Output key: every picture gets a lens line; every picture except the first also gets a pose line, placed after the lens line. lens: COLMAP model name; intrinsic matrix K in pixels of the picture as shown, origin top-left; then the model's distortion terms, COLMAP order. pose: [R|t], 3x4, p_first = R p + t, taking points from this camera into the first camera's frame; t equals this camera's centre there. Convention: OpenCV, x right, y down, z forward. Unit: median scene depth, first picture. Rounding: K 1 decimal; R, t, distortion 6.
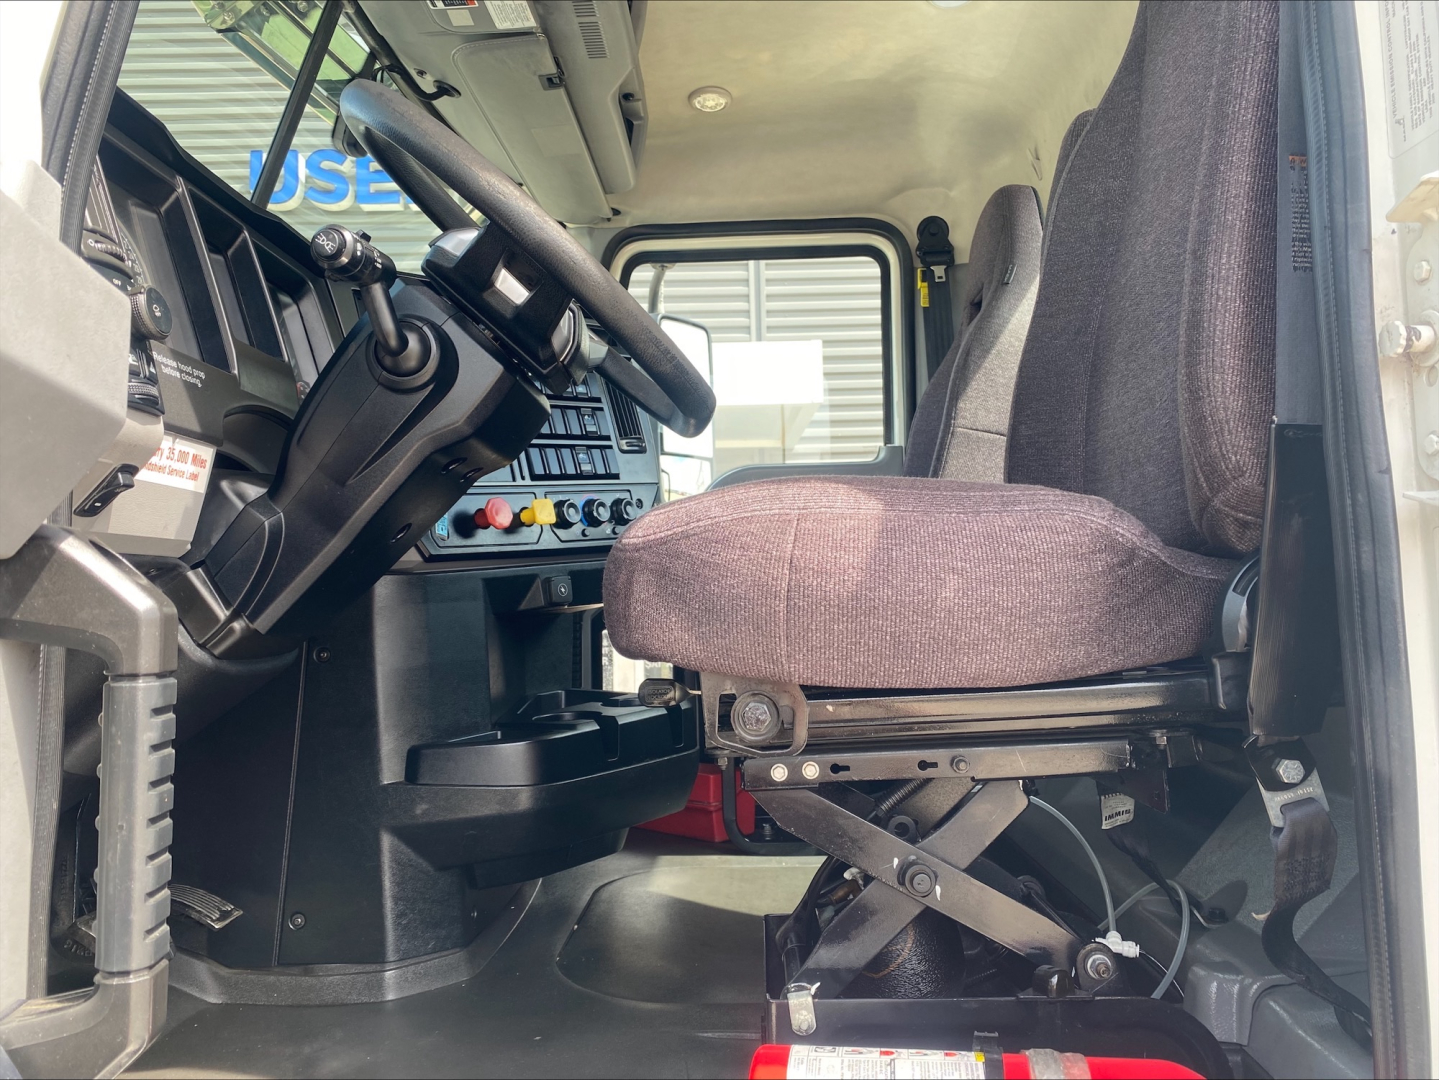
lens RADIAL K [[1103.3, 0, 734.5], [0, 1103.3, 536.7], [0, 0, 1]] dist [0.037038, -0.058576]
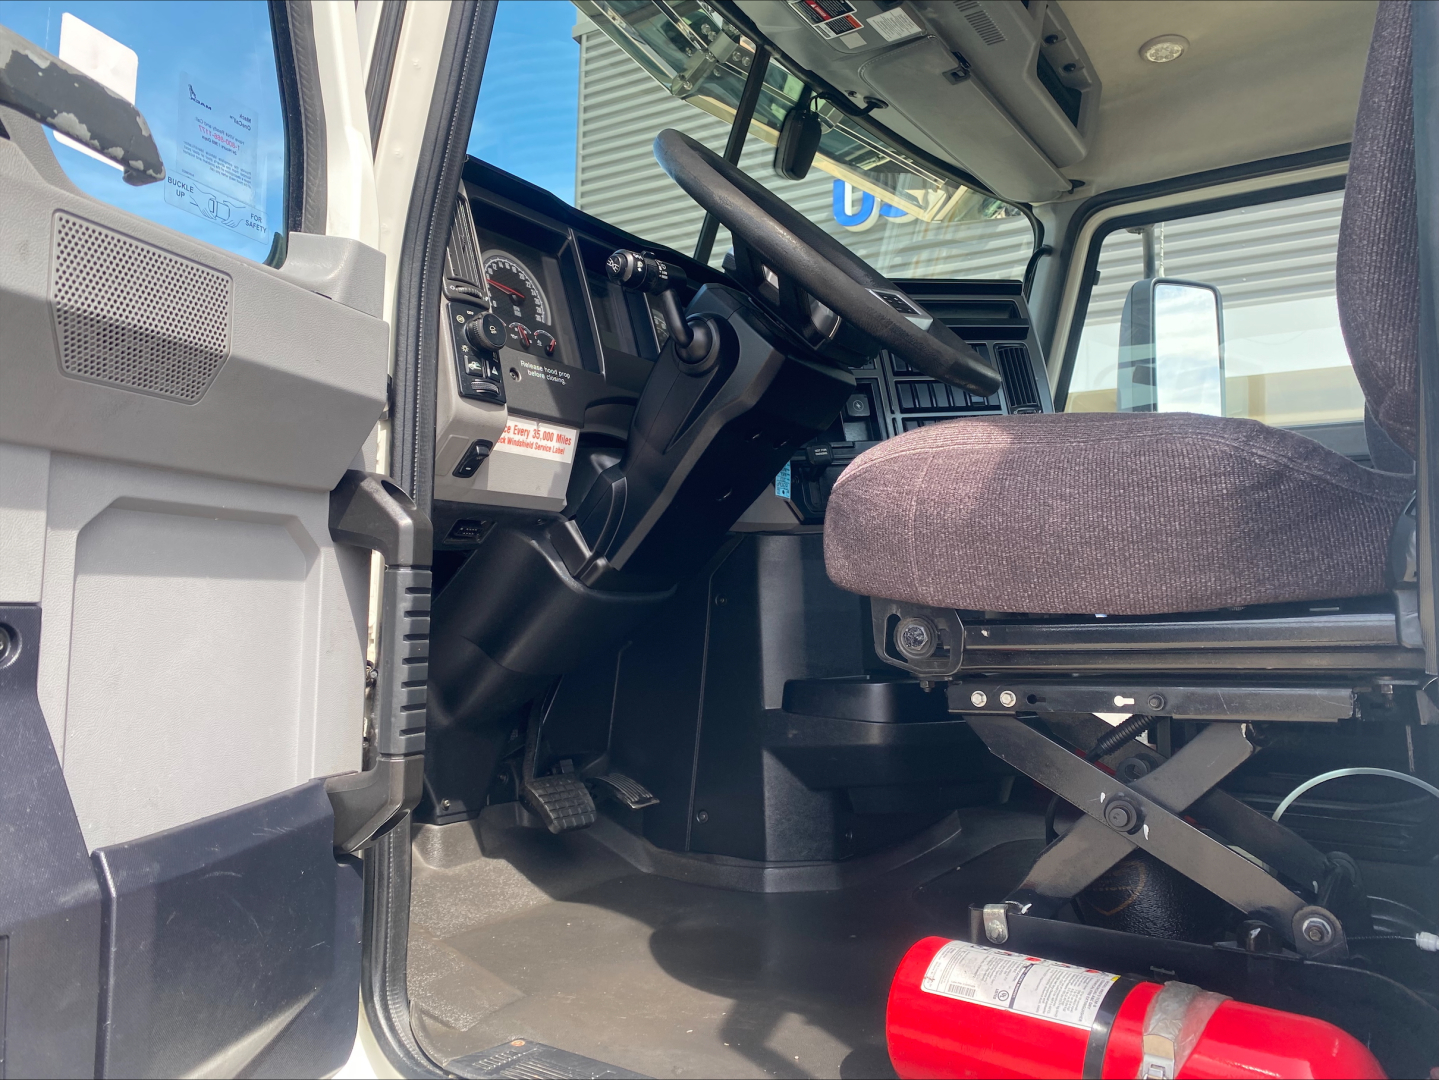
lens RADIAL K [[1103.3, 0, 712.9], [0, 1103.3, 536.7], [0, 0, 1]] dist [0.037038, -0.058576]
pose [[0.850052, -0.008852, -0.526625, 0.366187], [0.010816, 0.999941, 0.000651, 0.049917], [0.526588, -0.006250, 0.850098, -0.045457]]
